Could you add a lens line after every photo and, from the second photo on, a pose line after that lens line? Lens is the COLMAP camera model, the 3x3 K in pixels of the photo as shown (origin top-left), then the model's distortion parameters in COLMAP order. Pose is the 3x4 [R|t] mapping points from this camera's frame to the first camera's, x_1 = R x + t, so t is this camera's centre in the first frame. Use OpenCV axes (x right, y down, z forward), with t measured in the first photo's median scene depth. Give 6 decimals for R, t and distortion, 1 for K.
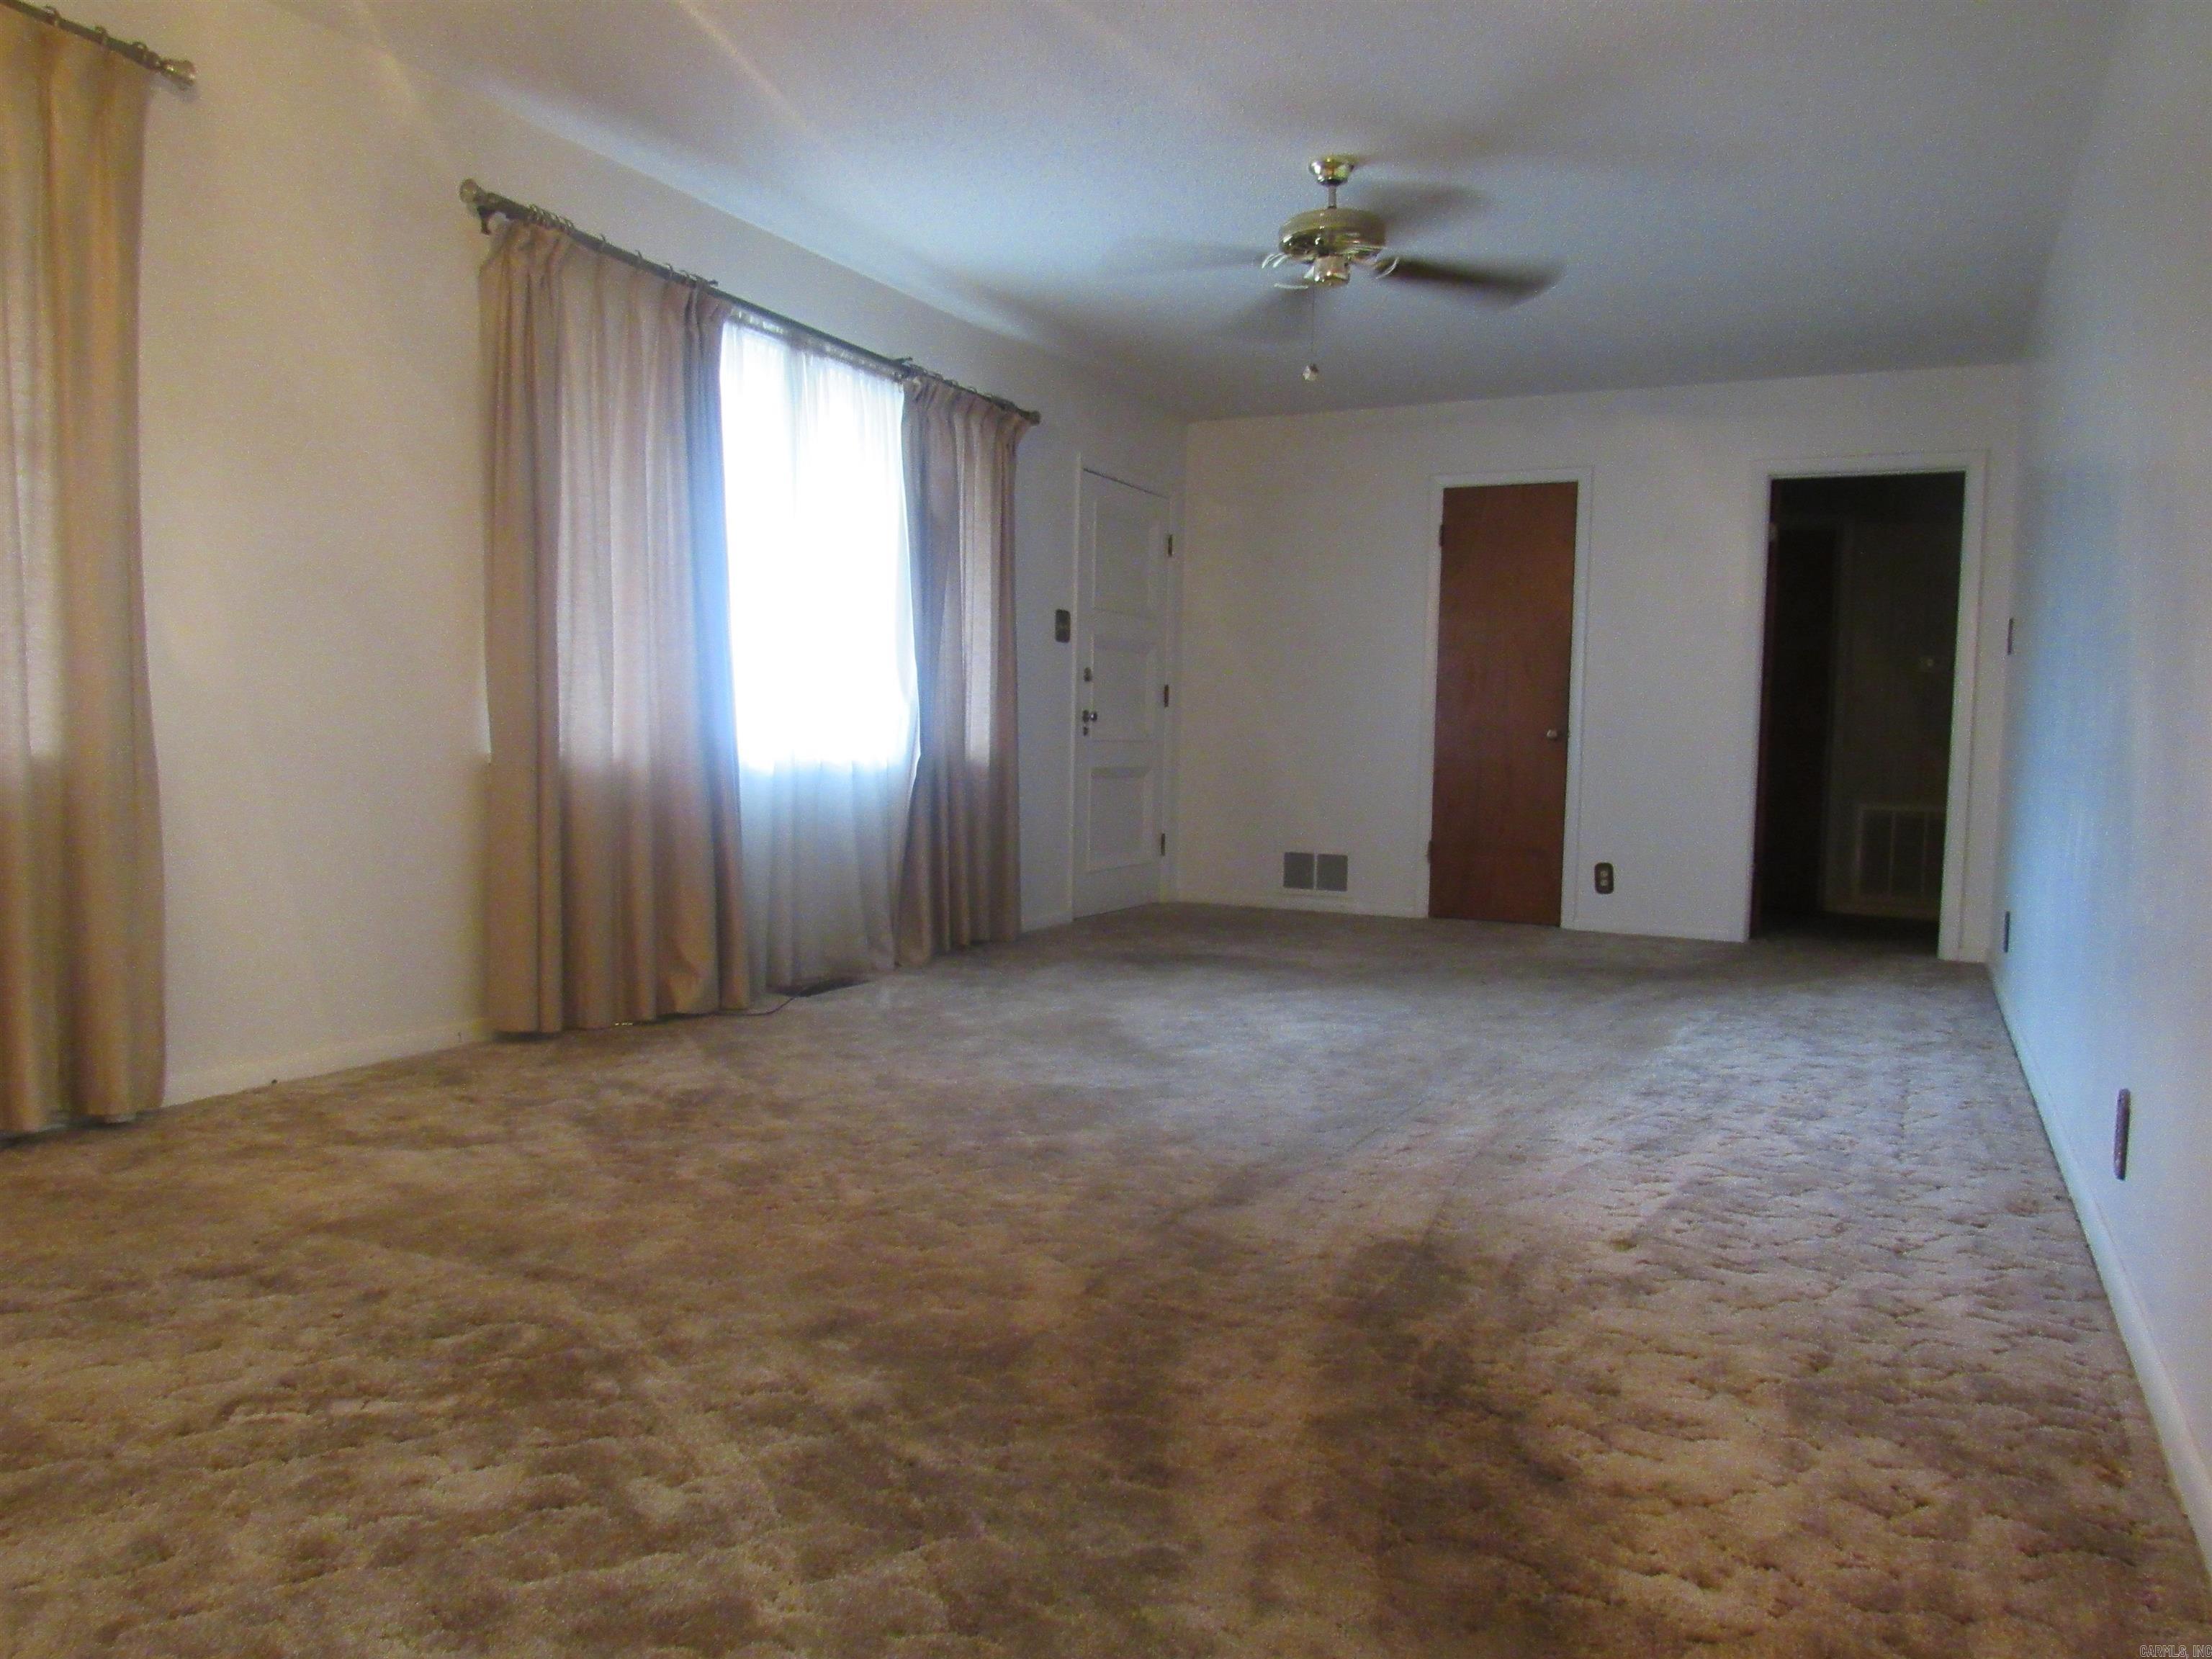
lens RADIAL K [[1588.6, 0, 1106.0], [0, 1588.6, 829.5], [0, 0, 1]] dist [-0.023151, 0.003193]
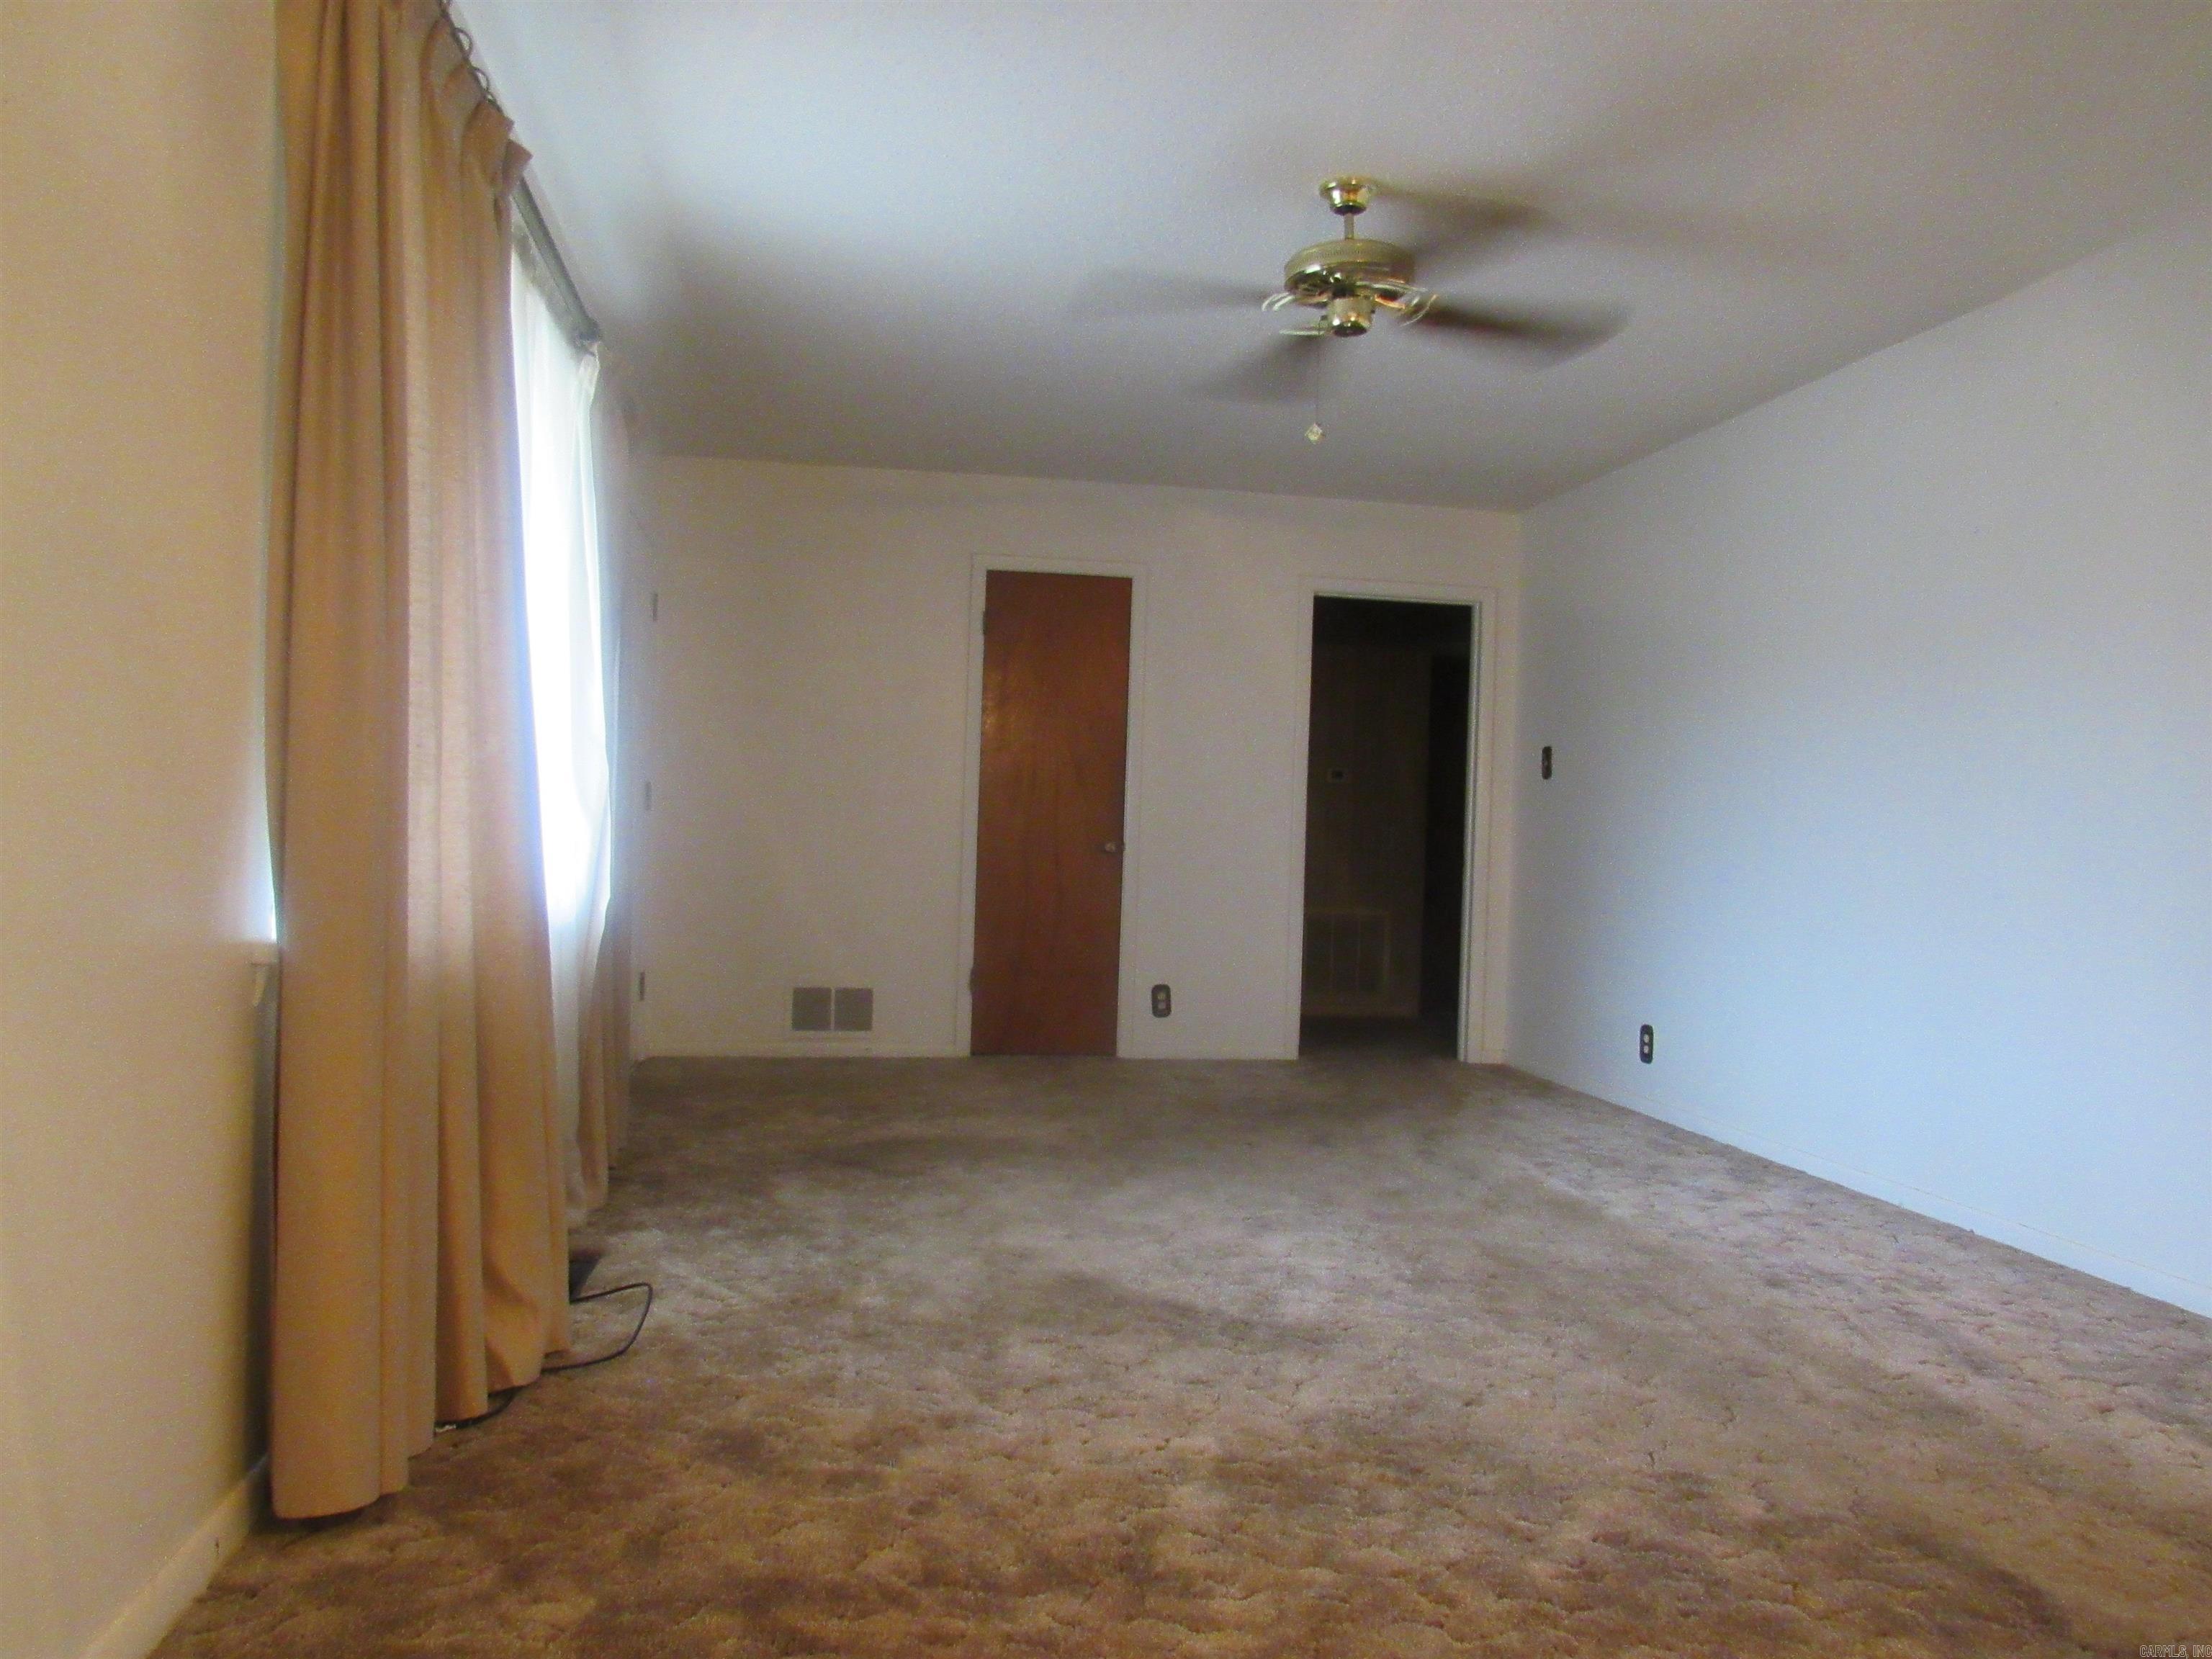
lens RADIAL K [[1588.6, 0, 1106.0], [0, 1588.6, 829.5], [0, 0, 1]] dist [-0.023151, 0.003193]
pose [[0.800927, 0.003512, 0.598752, -0.272353], [0.024247, 0.998972, -0.038295, -0.035118], [-0.598271, 0.045189, 0.800019, 0.261494]]
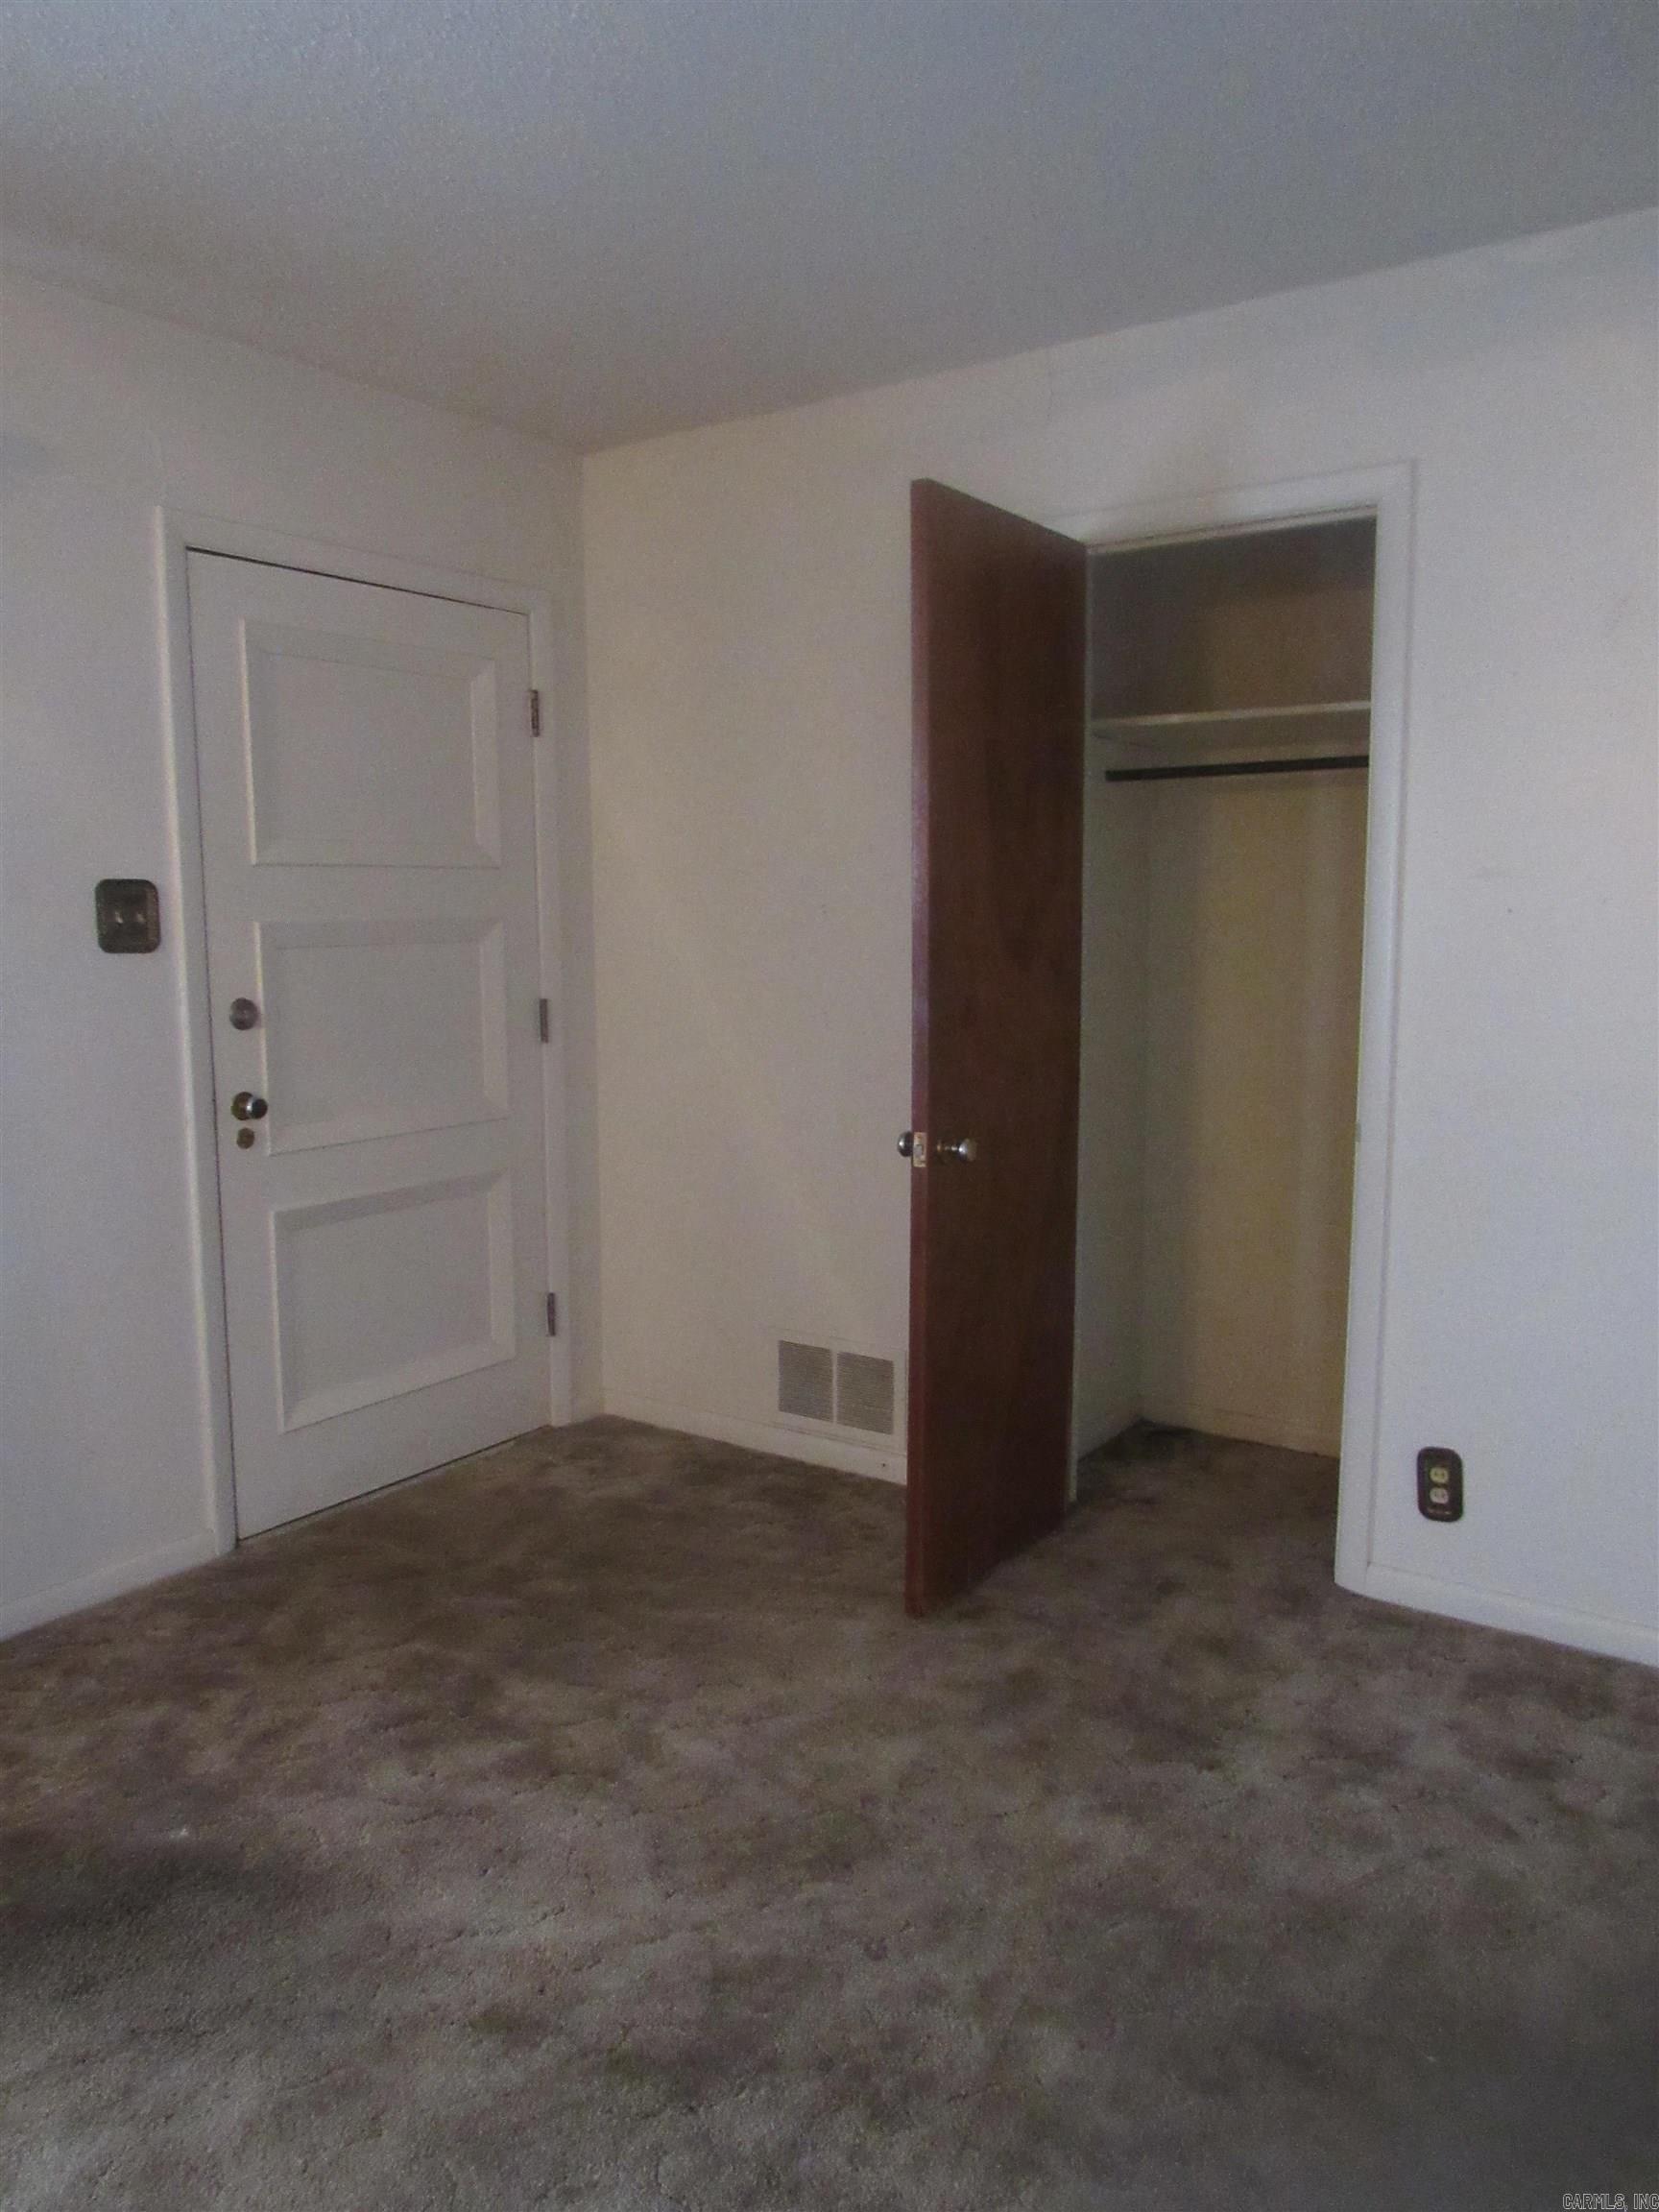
lens RADIAL K [[1590.8, 0, 844.1], [0, 1590.8, 1083.0], [0, 0, 1]] dist [-0.019341, 0.000984]
pose [[0.991926, -0.013351, -0.126111, 0.212319], [0.019818, 0.998545, 0.050159, -0.096564], [0.125258, -0.052253, 0.990747, 0.573472]]
